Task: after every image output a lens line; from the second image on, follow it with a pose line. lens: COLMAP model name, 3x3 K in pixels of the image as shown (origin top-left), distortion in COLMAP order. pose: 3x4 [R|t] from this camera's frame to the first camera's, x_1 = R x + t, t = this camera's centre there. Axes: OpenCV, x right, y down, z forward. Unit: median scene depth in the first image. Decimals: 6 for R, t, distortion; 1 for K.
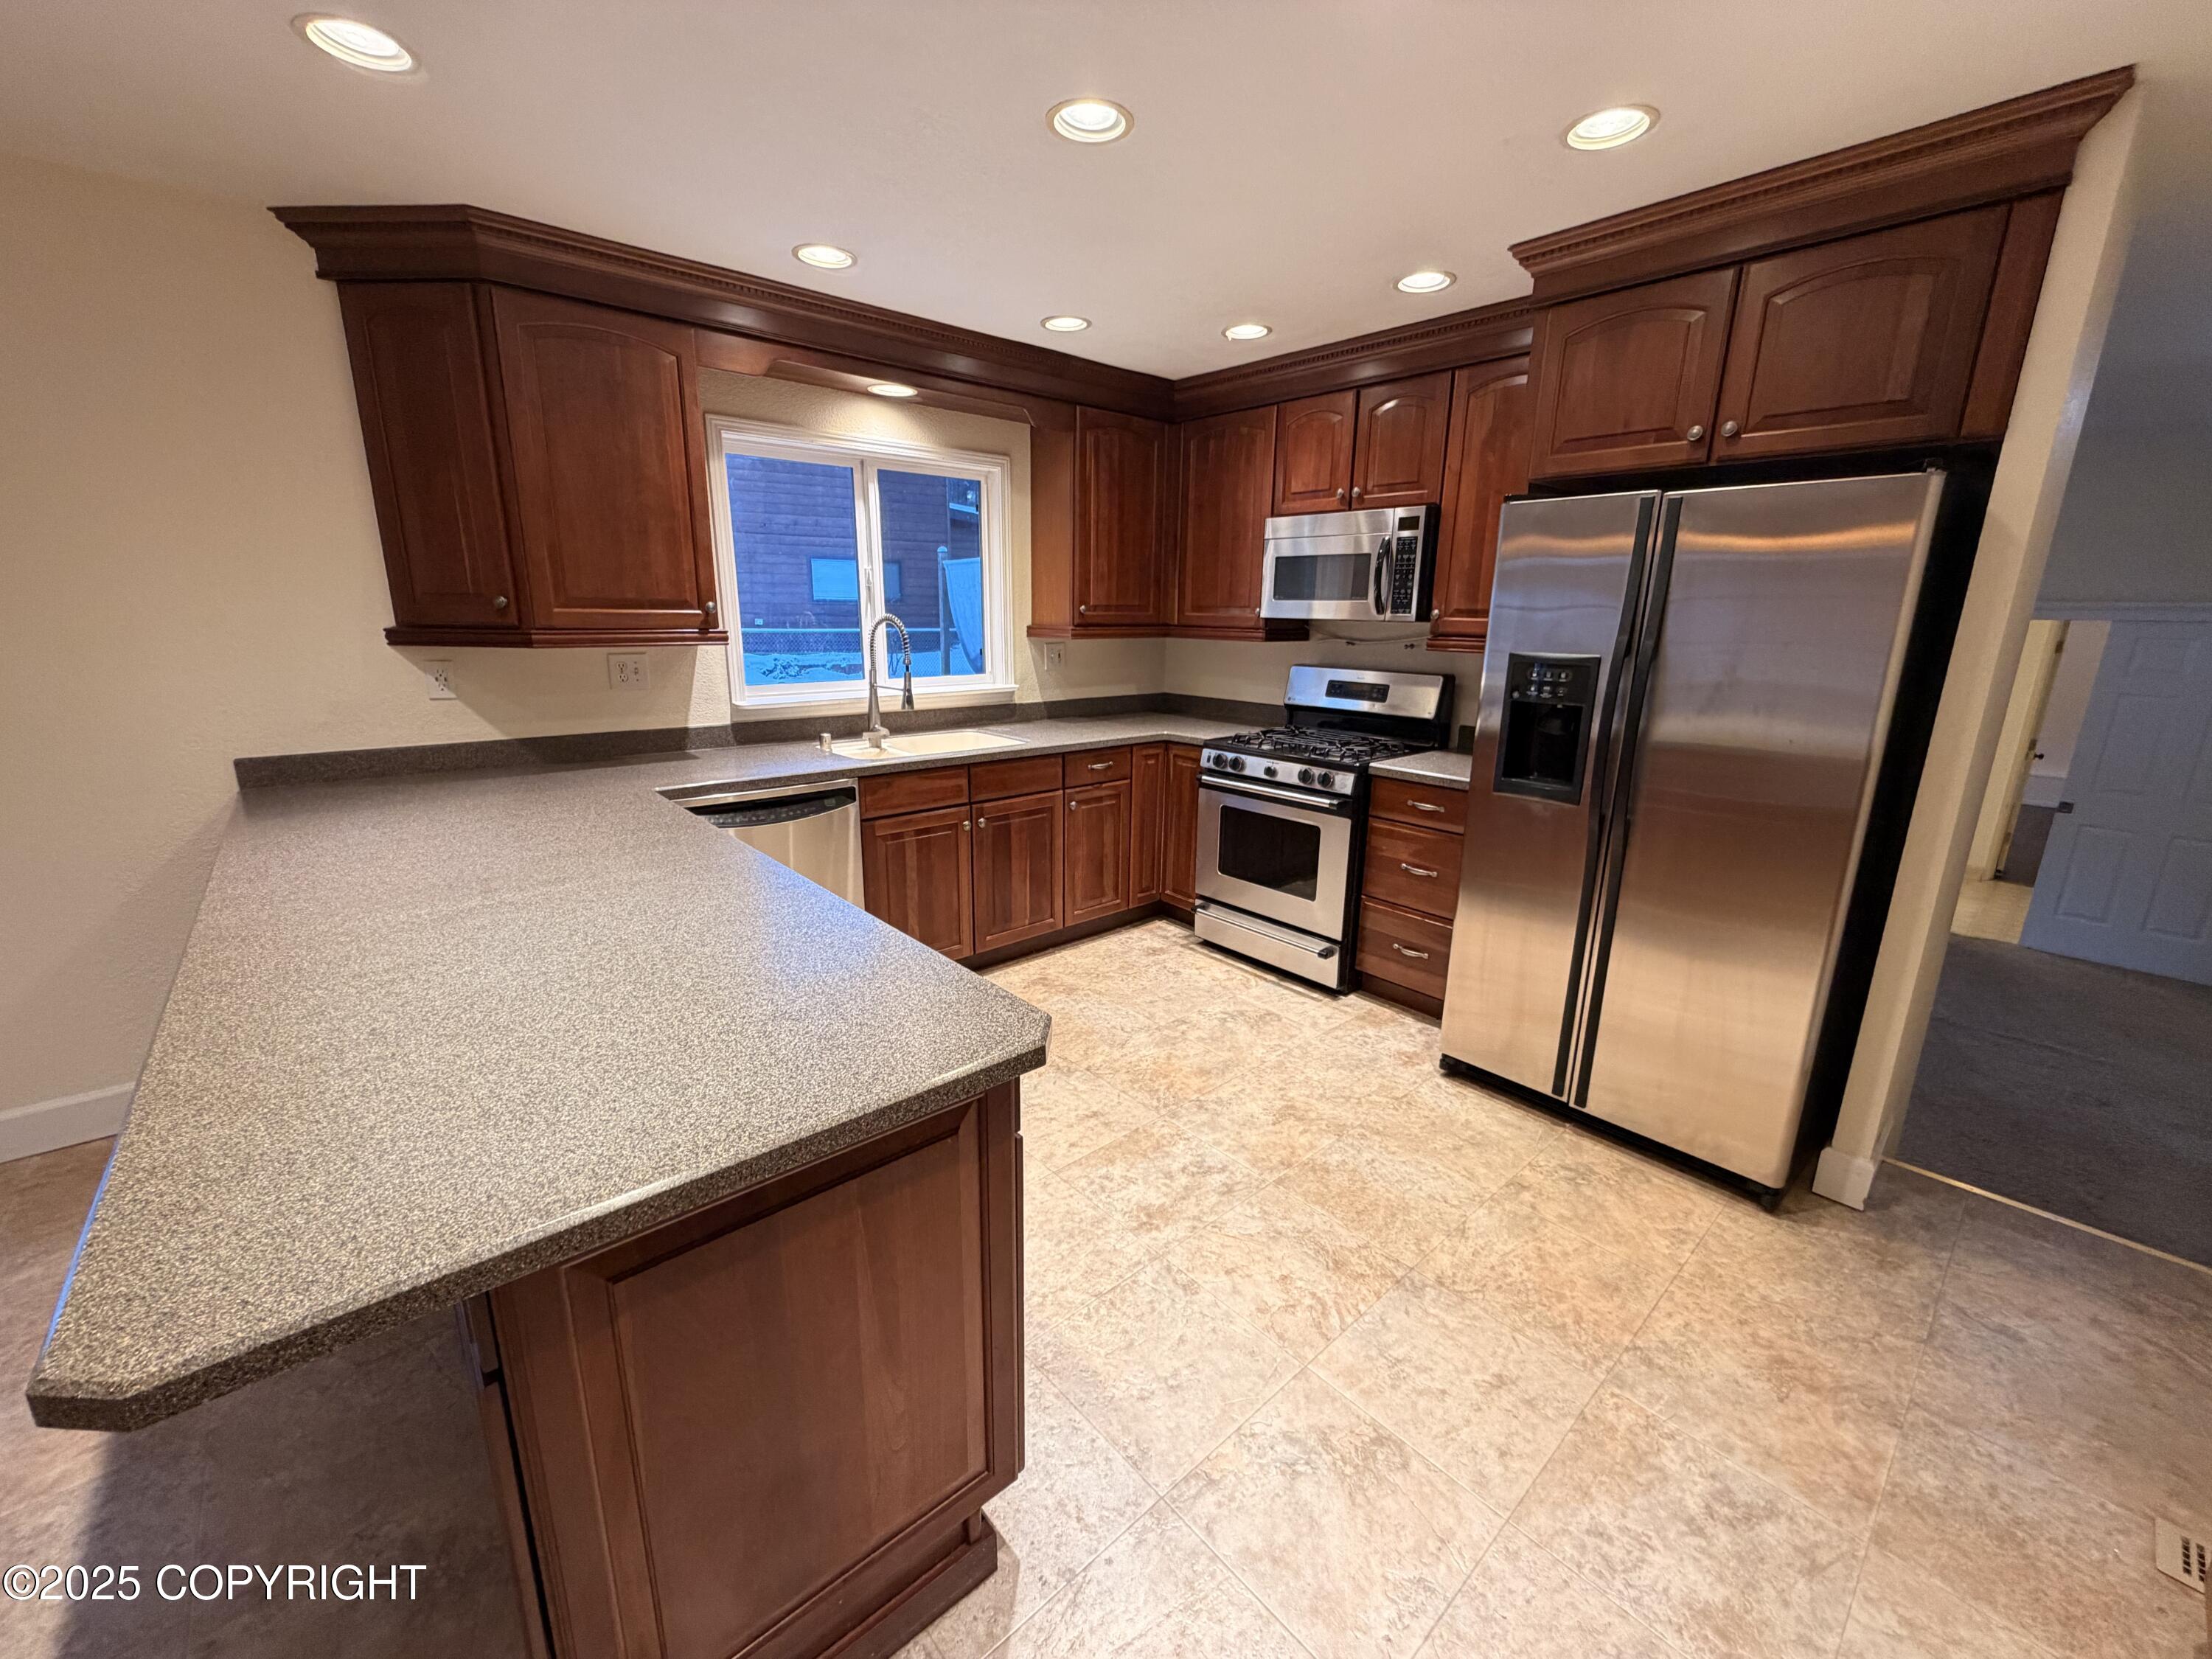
lens RADIAL K [[882.2, 0, 1101.7], [0, 882.2, 828.7], [0, 0, 1]] dist [0.000640, -0.000493]
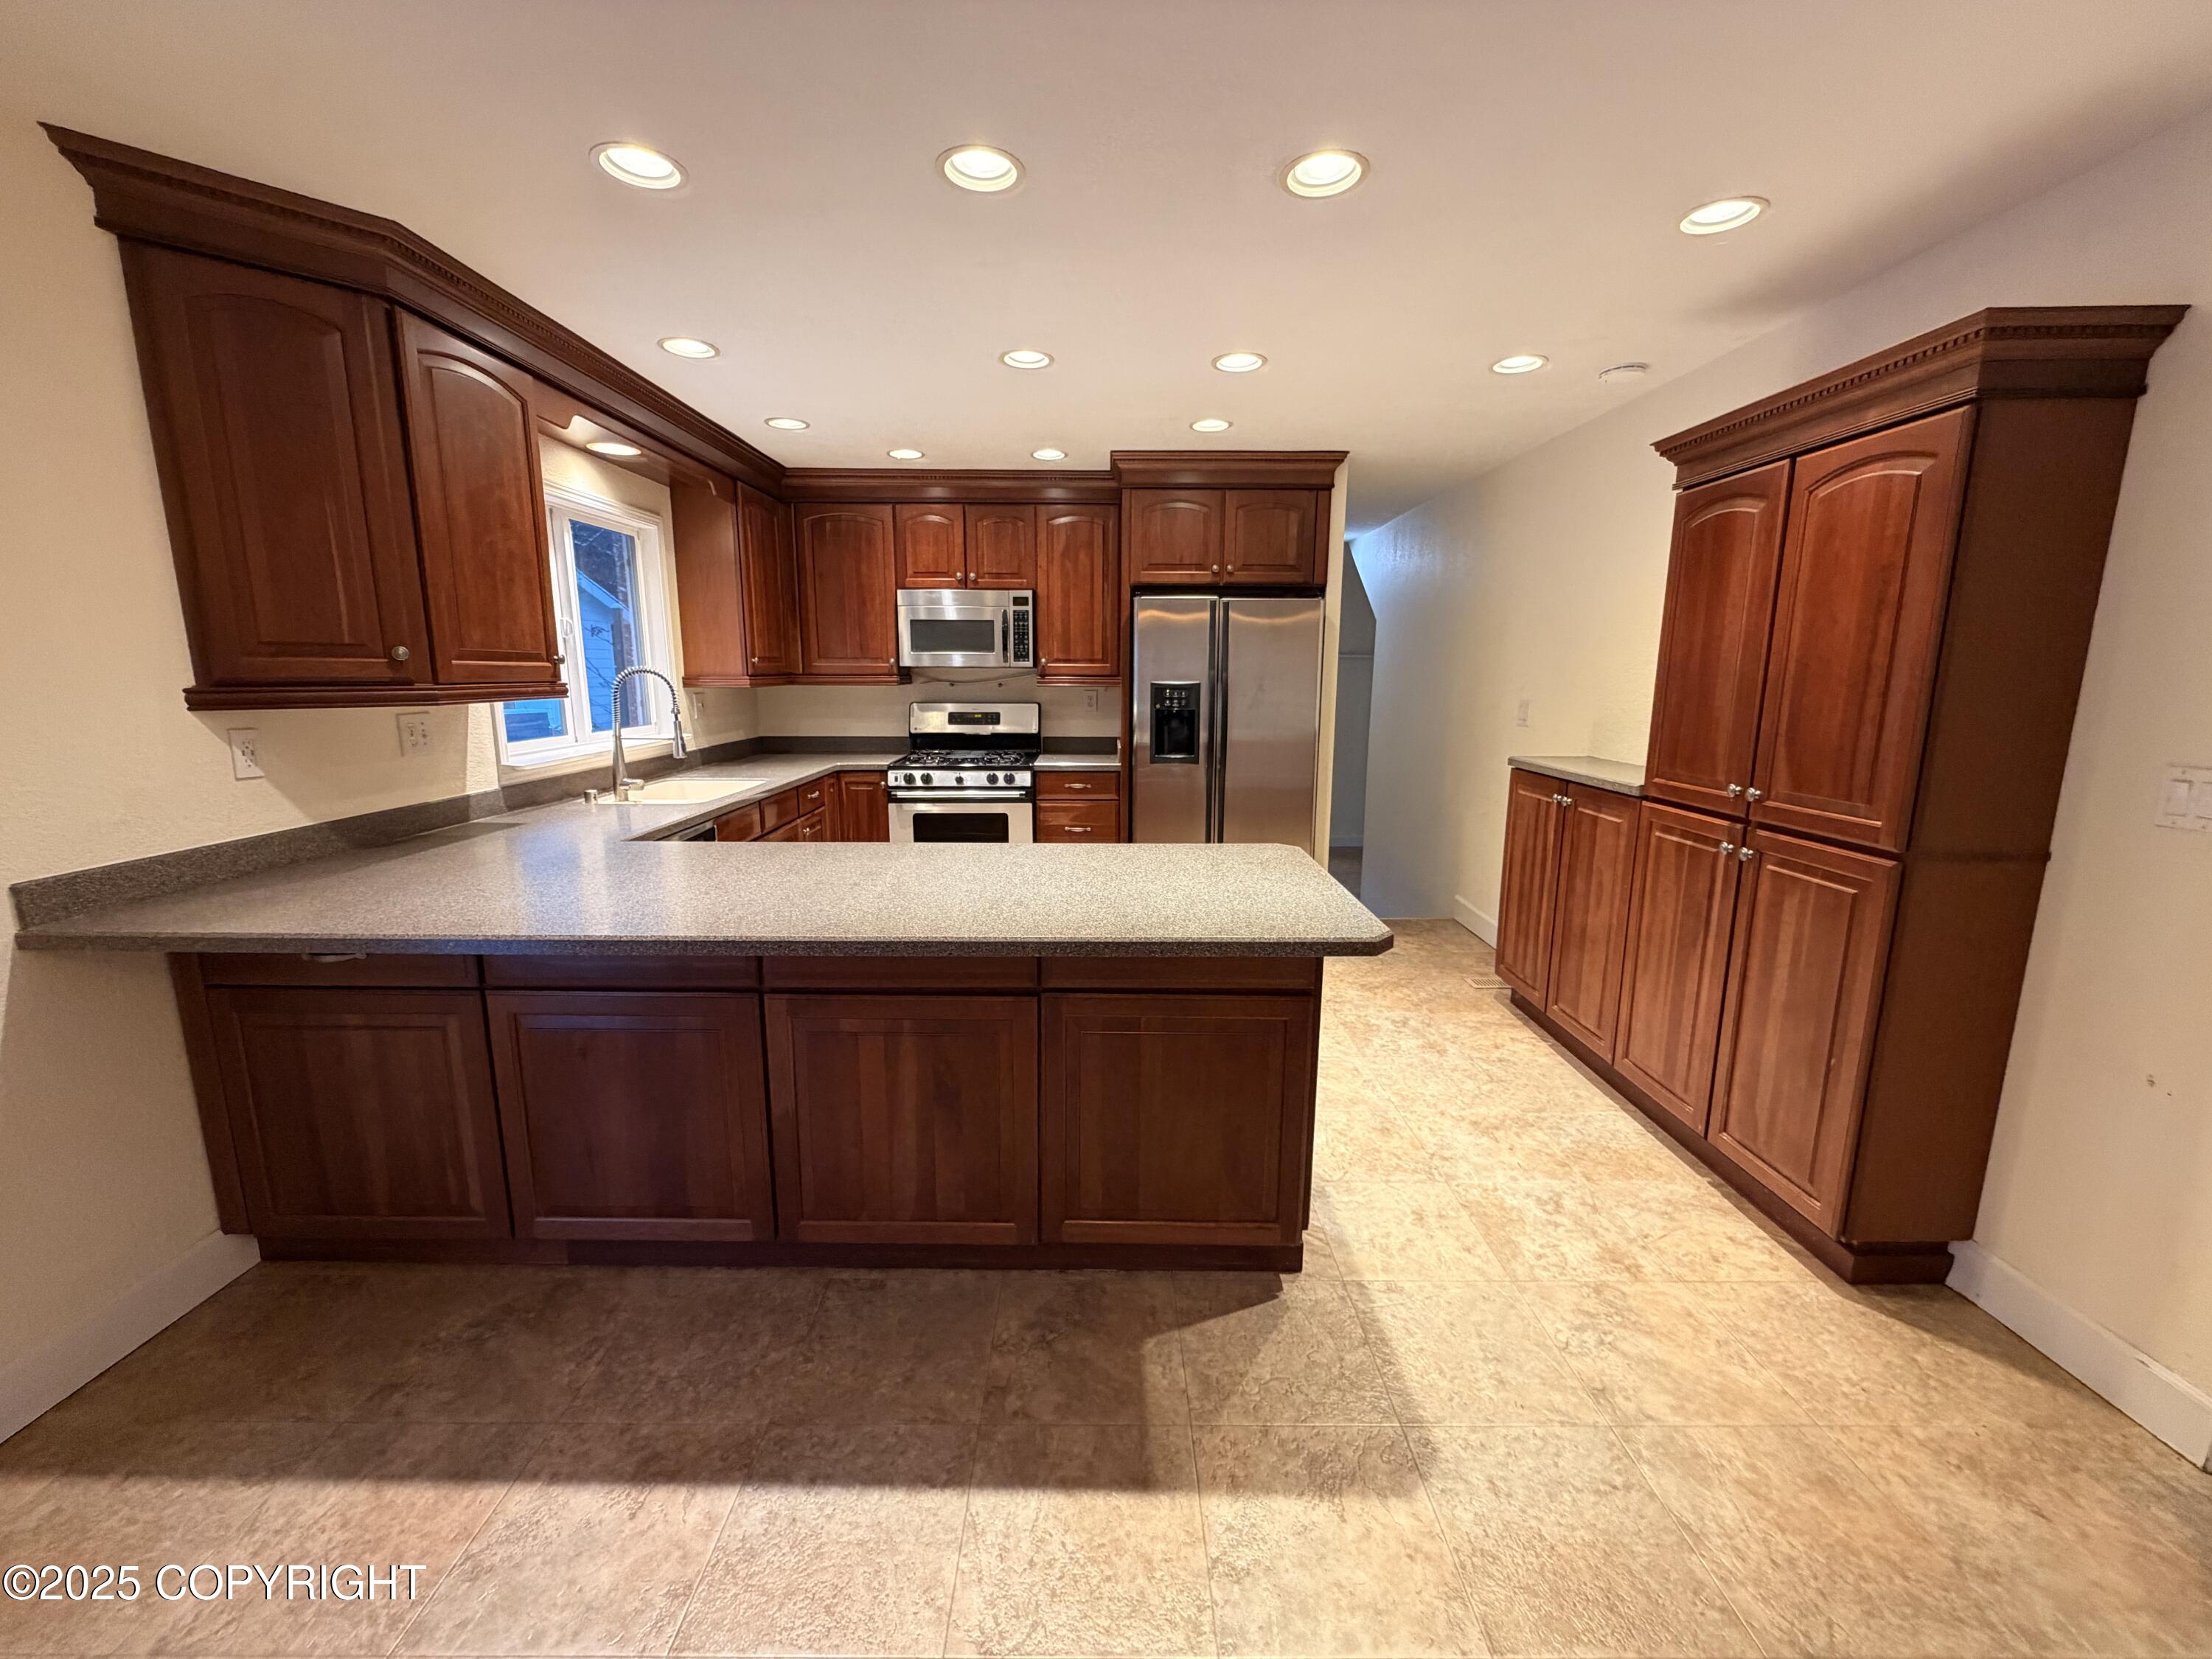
lens RADIAL K [[882.2, 0, 1102.1], [0, 882.2, 829.5], [0, 0, 1]] dist [0.000640, -0.000493]
pose [[0.658867, -0.146790, 0.737799, -0.742925], [0.188082, 0.981772, 0.027369, 0.014204], [-0.728368, 0.120734, 0.674465, -0.049678]]
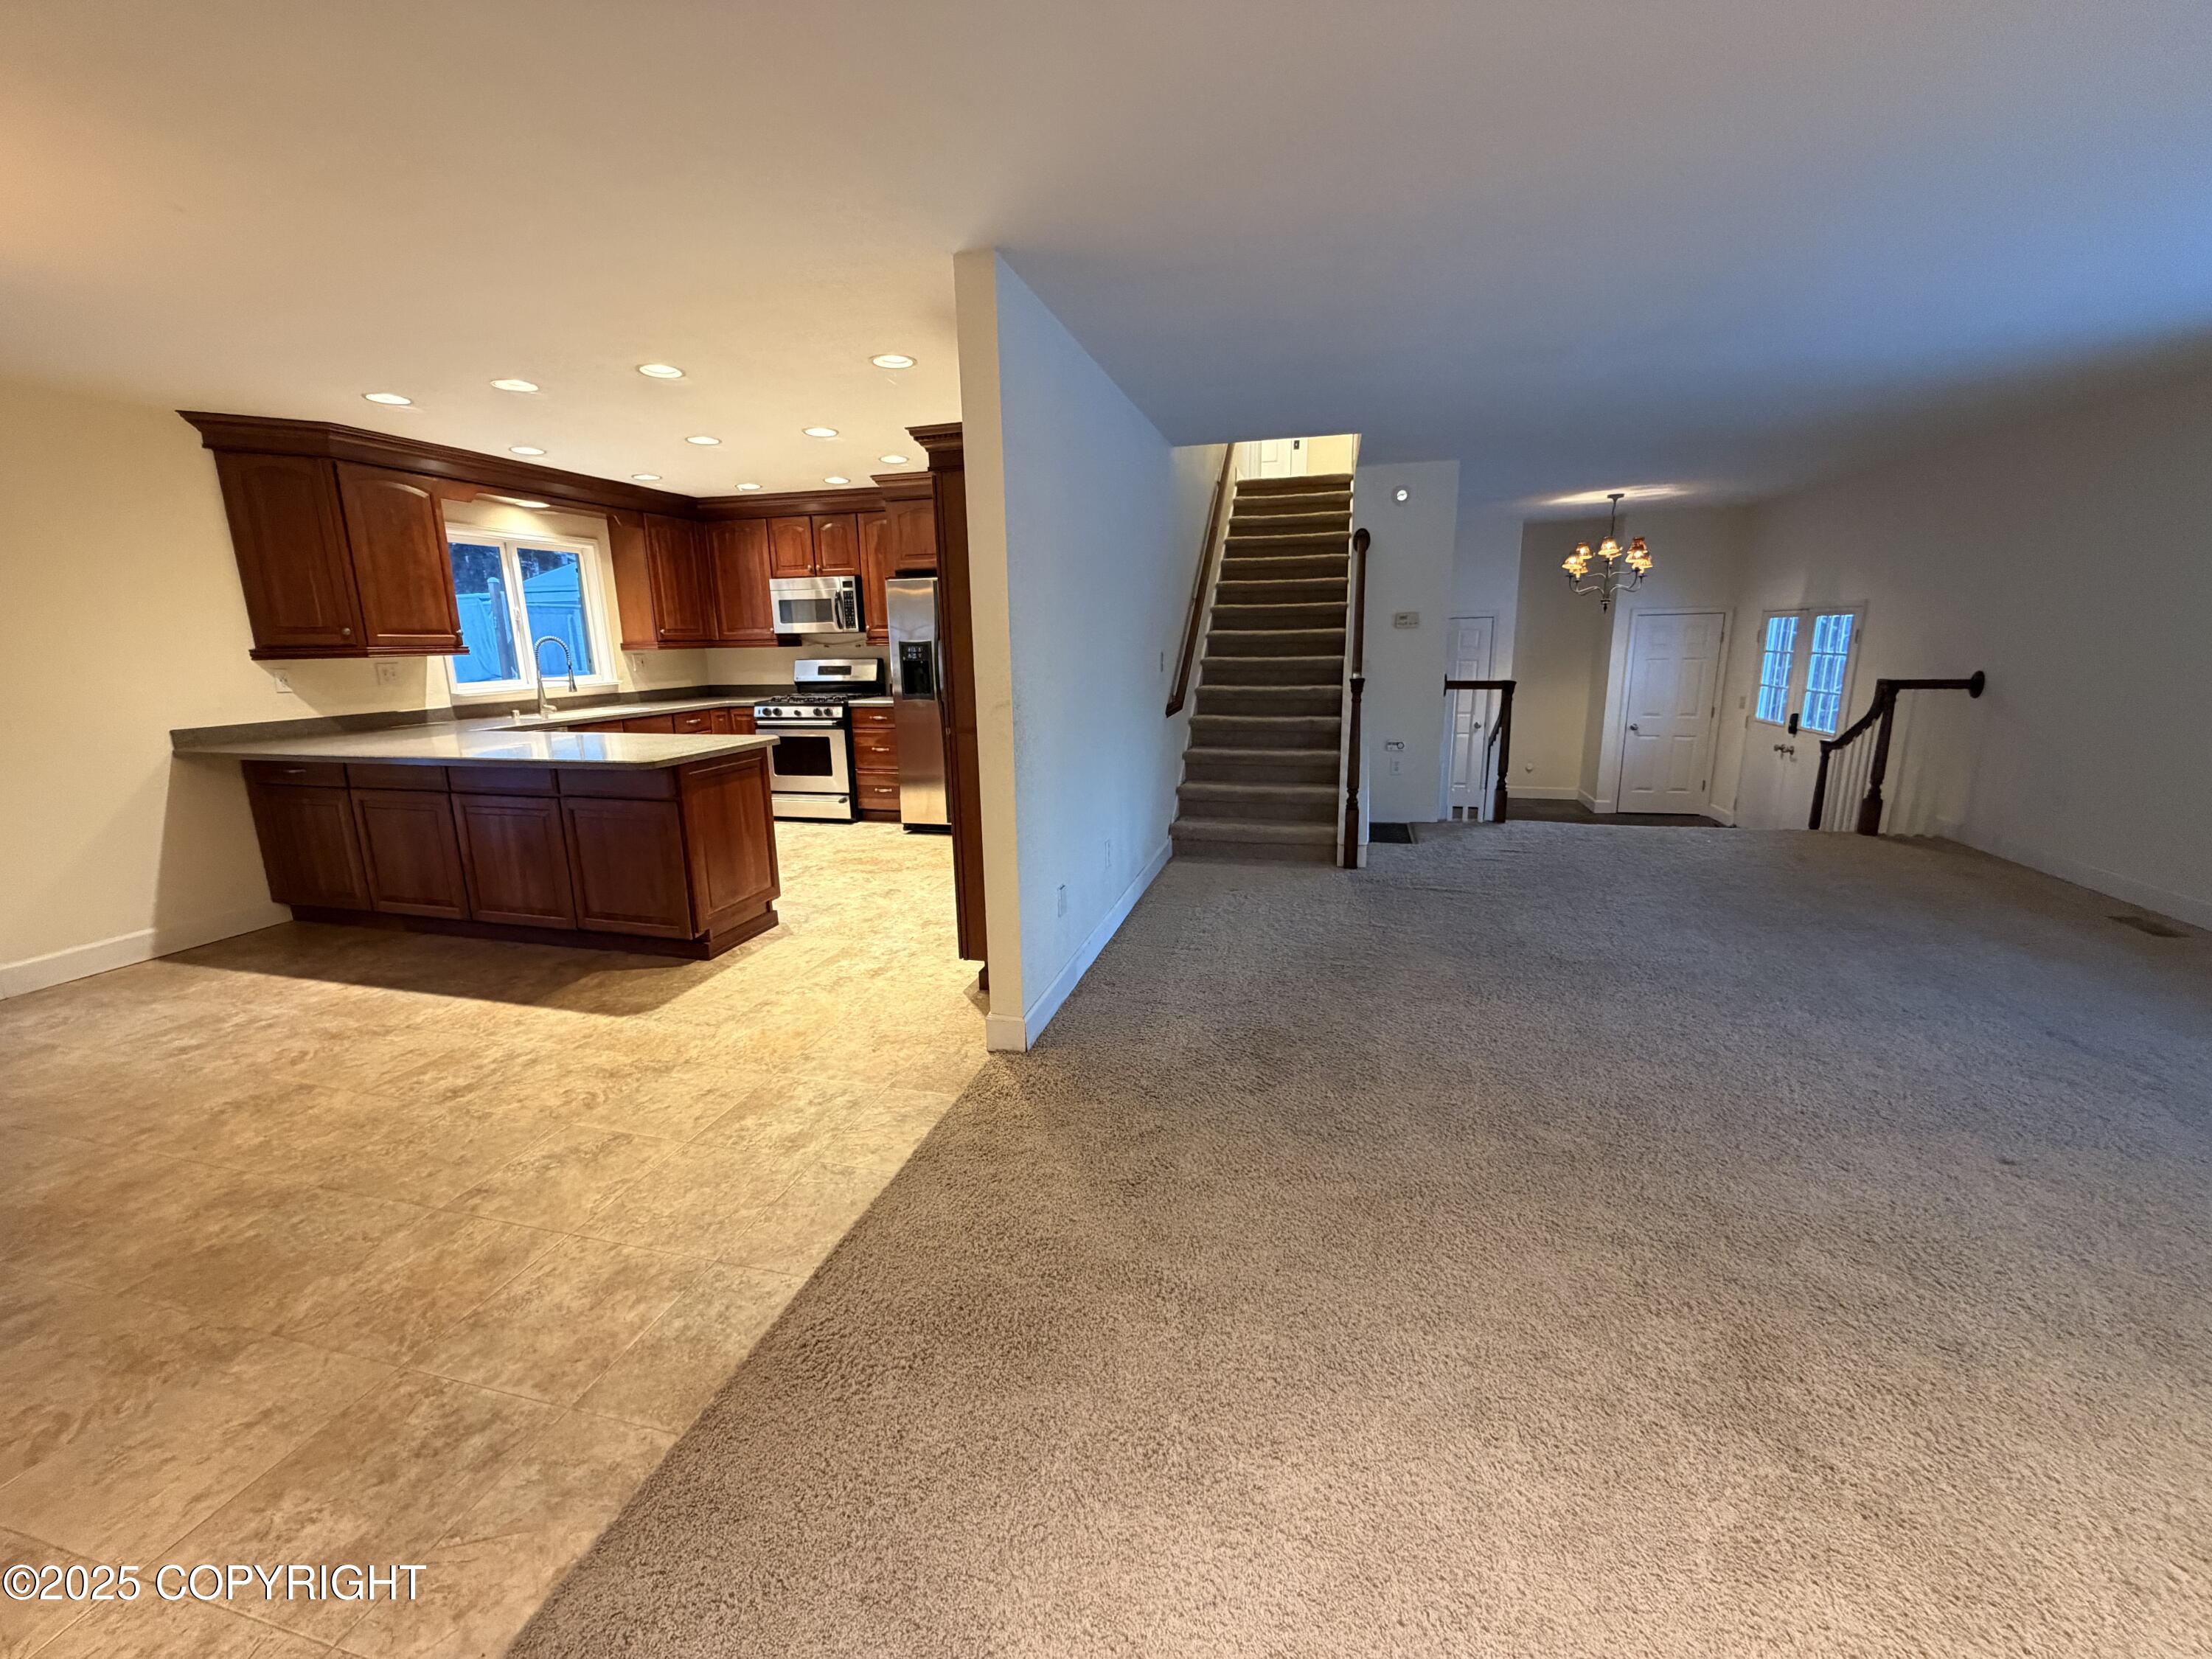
lens RADIAL K [[882.2, 0, 1102.4], [0, 882.2, 828.5], [0, 0, 1]] dist [0.000640, -0.000493]
pose [[0.827057, -0.146724, 0.542631, -0.373717], [0.163038, 0.986451, 0.018233, 0.284981], [-0.537954, 0.073390, 0.839773, -1.044448]]
